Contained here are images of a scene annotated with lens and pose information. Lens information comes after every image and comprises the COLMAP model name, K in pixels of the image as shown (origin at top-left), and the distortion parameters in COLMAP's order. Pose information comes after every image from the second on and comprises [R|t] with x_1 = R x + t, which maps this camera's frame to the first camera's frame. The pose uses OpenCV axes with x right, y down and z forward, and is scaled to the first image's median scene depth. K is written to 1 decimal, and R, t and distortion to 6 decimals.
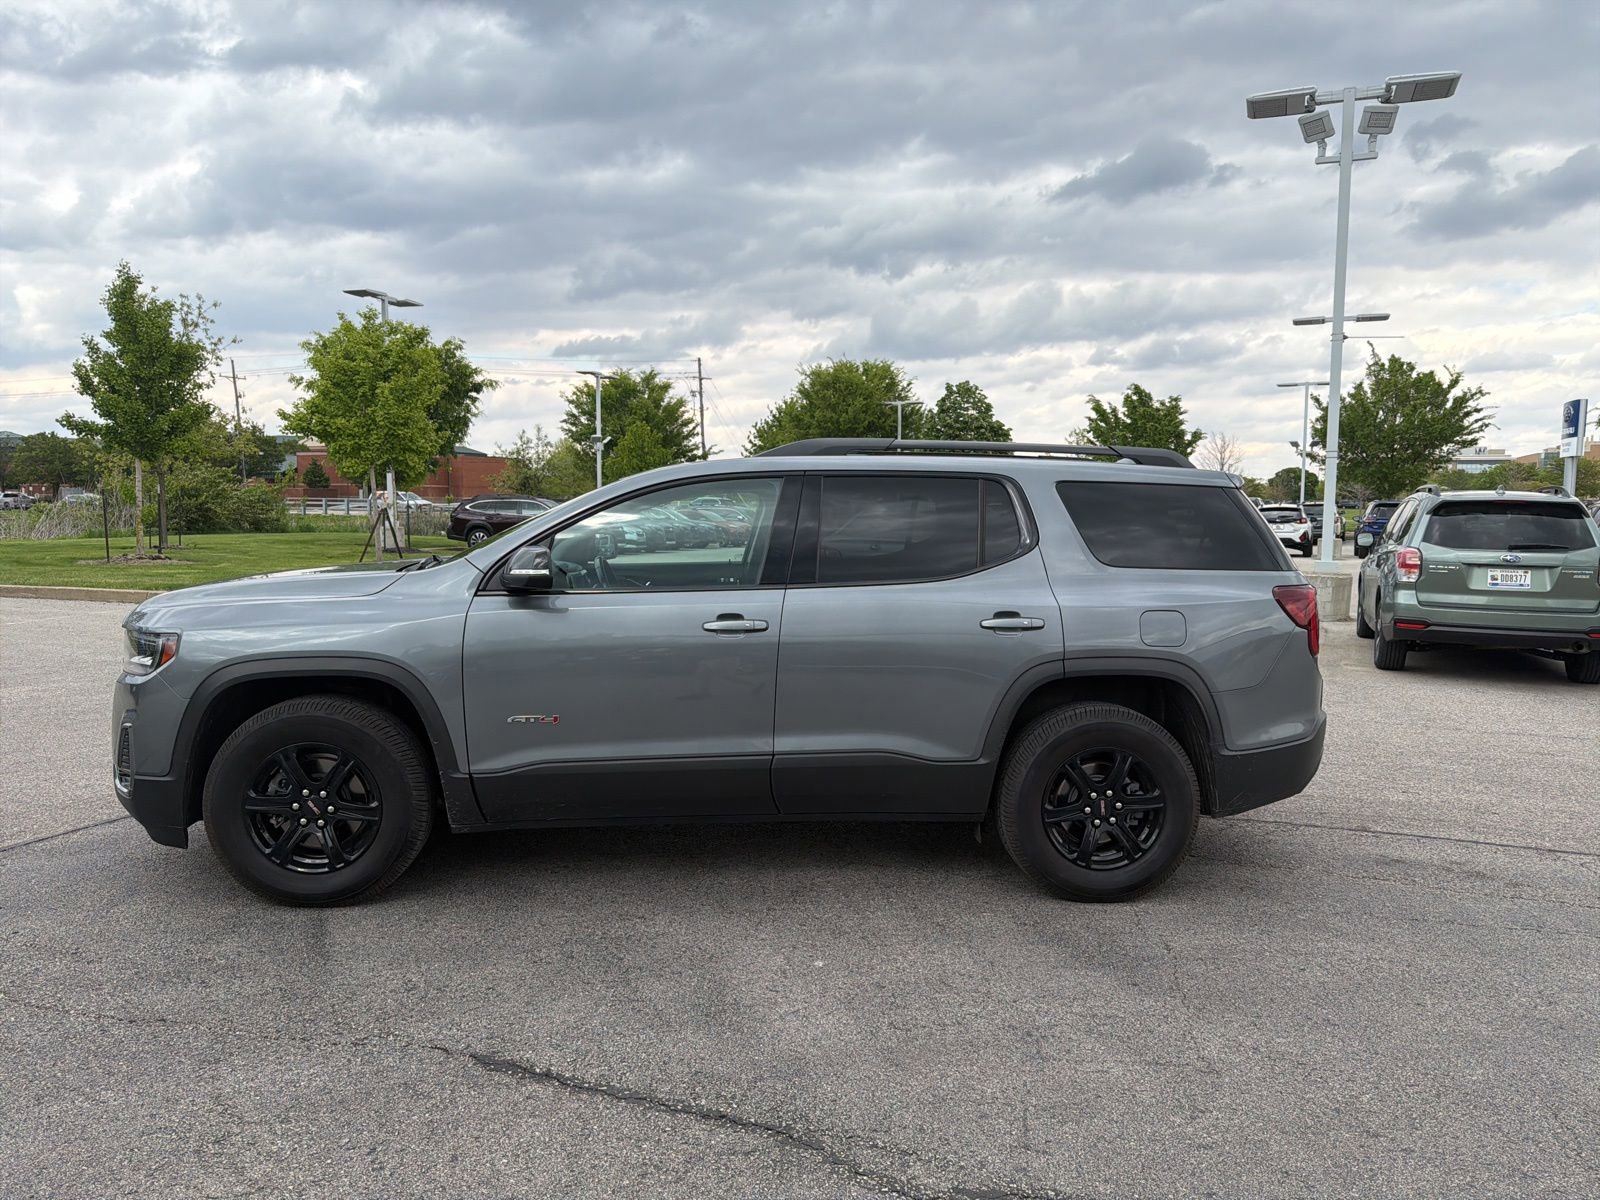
lens RADIAL K [[1124.0, 0, 805.2], [0, 1124.0, 615.4], [0, 0, 1]] dist [0.032146, -0.042029]
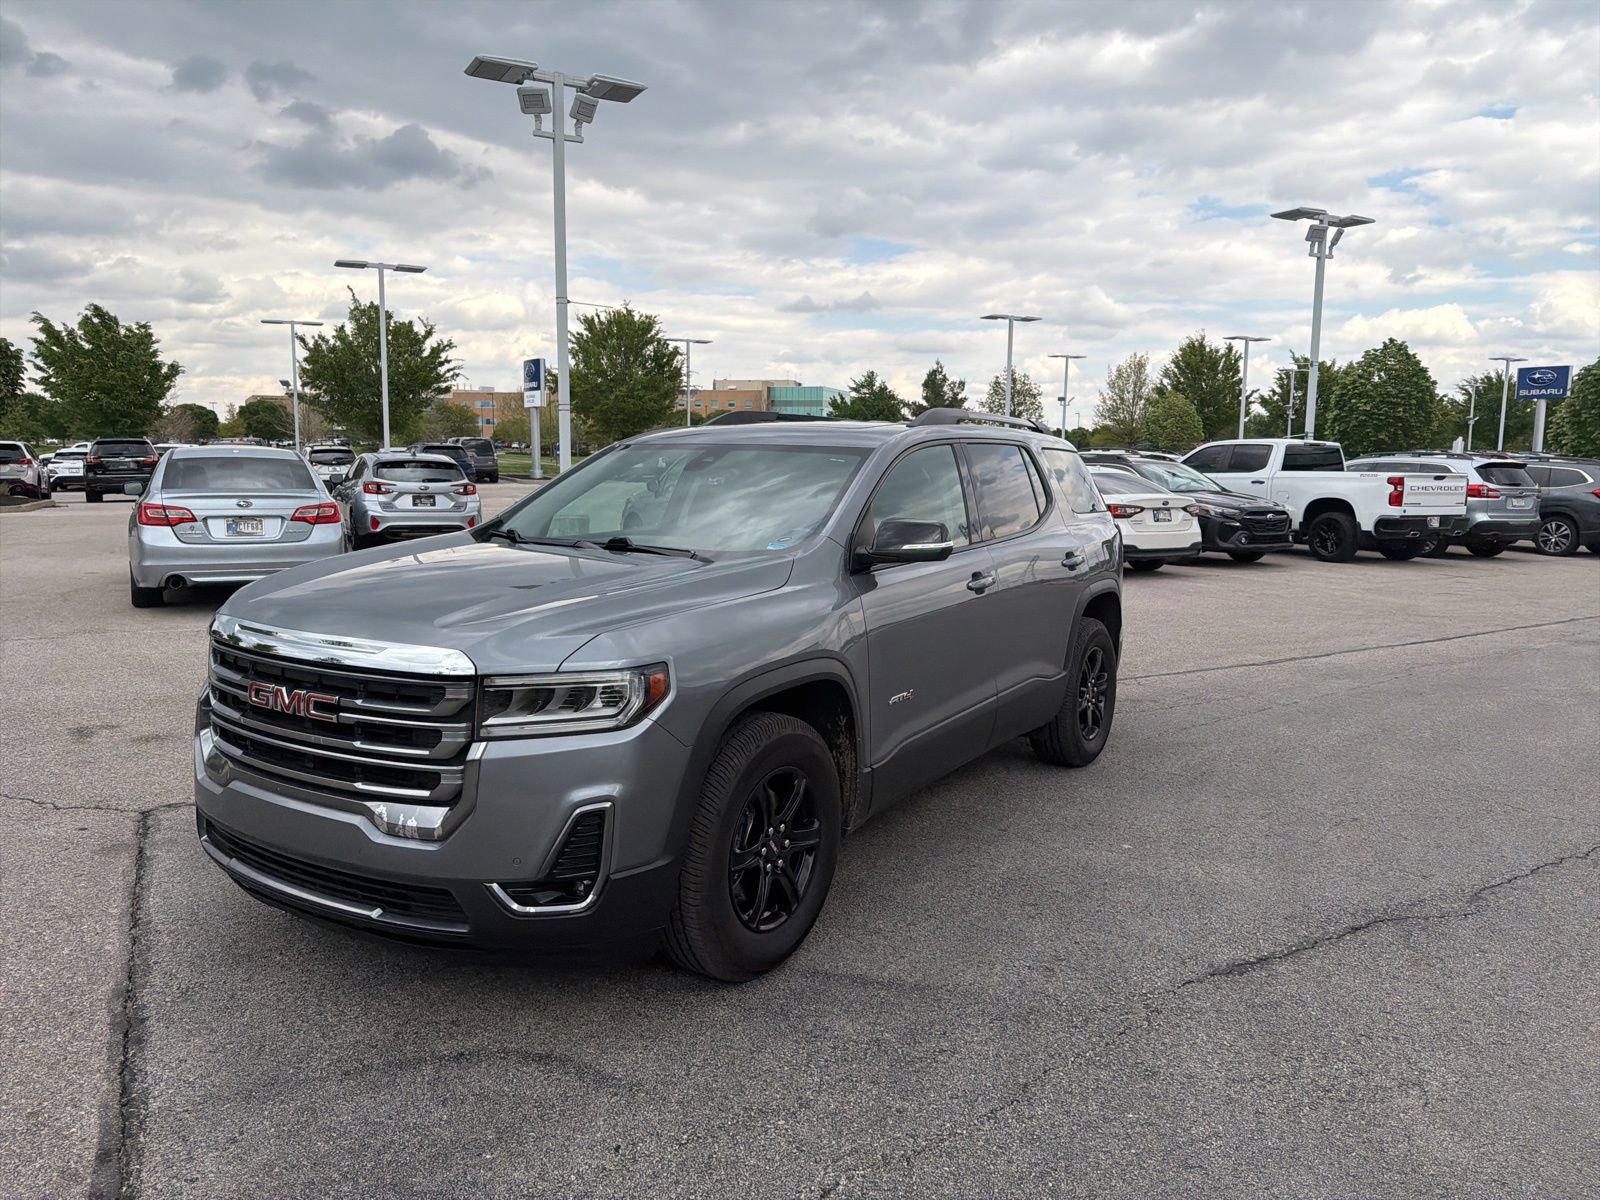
lens RADIAL K [[1124.0, 0, 806.9], [0, 1124.0, 598.9], [0, 0, 1]] dist [0.032146, -0.042029]
pose [[0.608525, -0.105146, 0.786538, -0.090681], [0.073889, 0.994384, 0.075765, -0.006100], [-0.790087, 0.012012, 0.612877, 0.041492]]
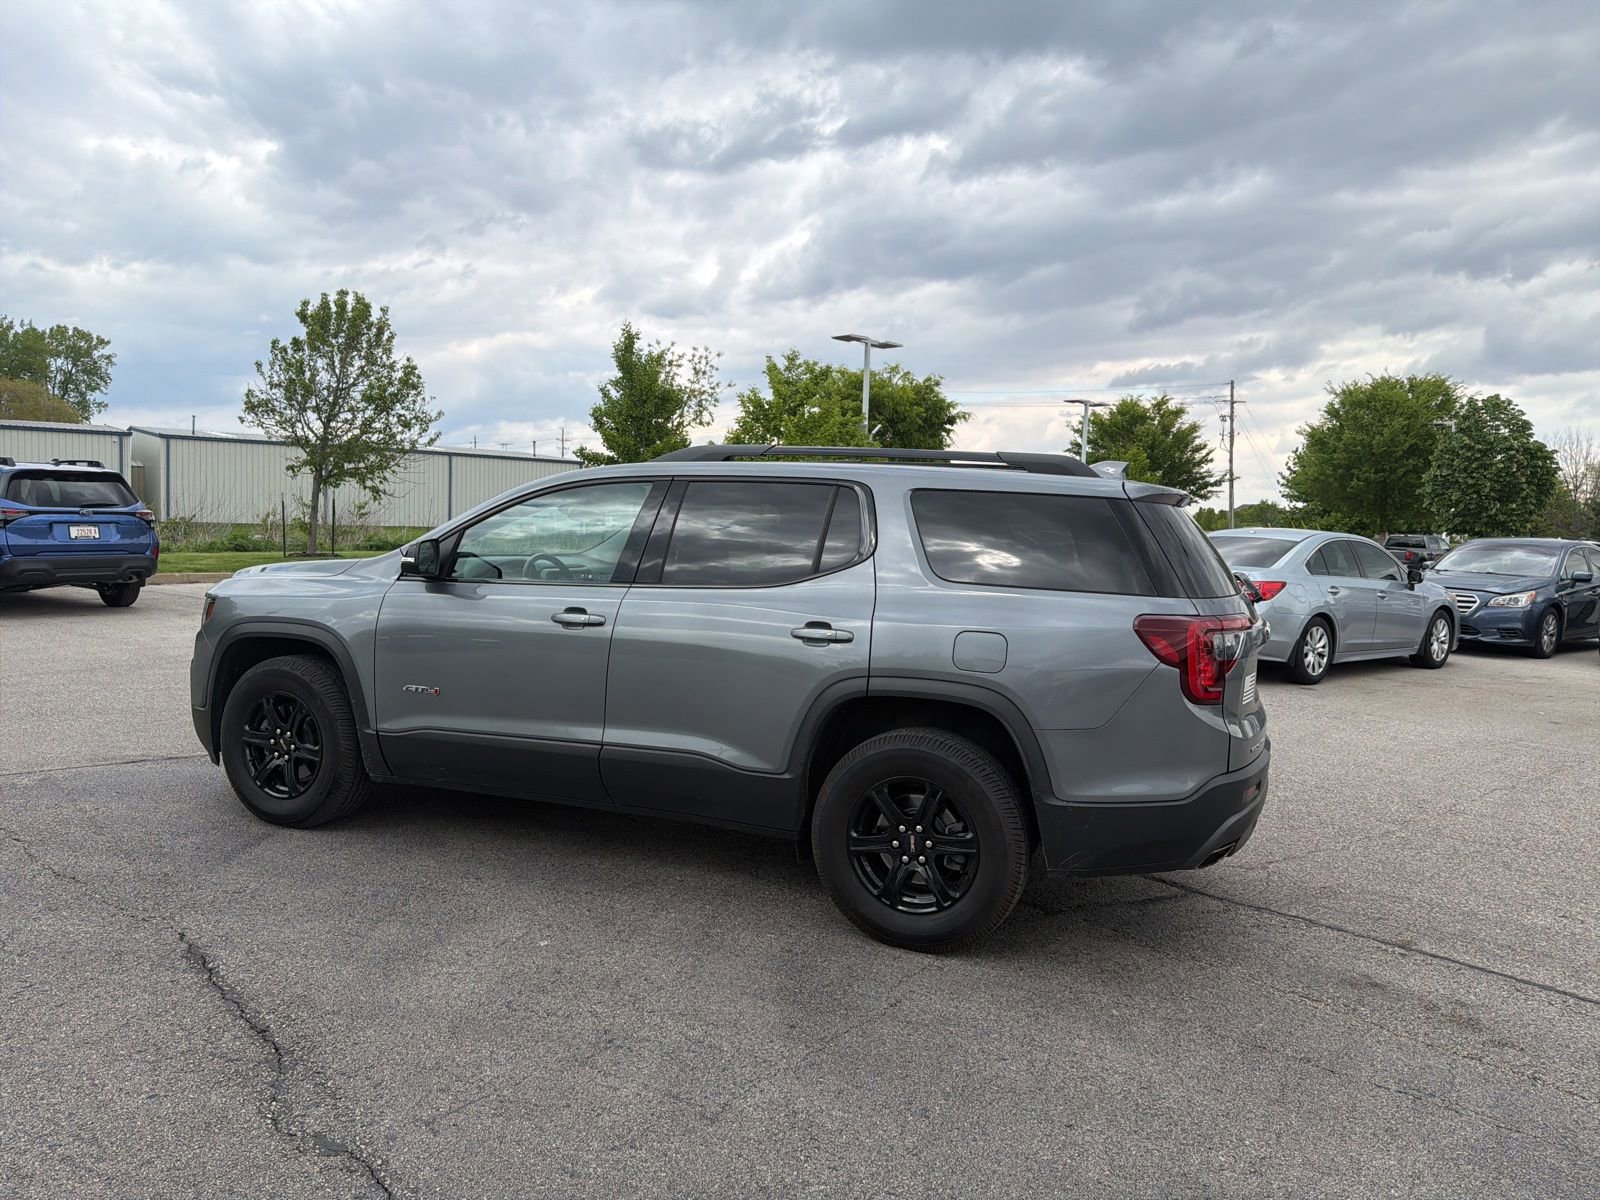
lens RADIAL K [[1124.0, 0, 826.7], [0, 1124.0, 612.6], [0, 0, 1]] dist [0.032146, -0.042029]
pose [[0.895590, 0.049499, -0.442118, 0.059590], [-0.062654, 0.997920, -0.015190, 0.000478], [0.440446, 0.041305, 0.896828, 0.013287]]
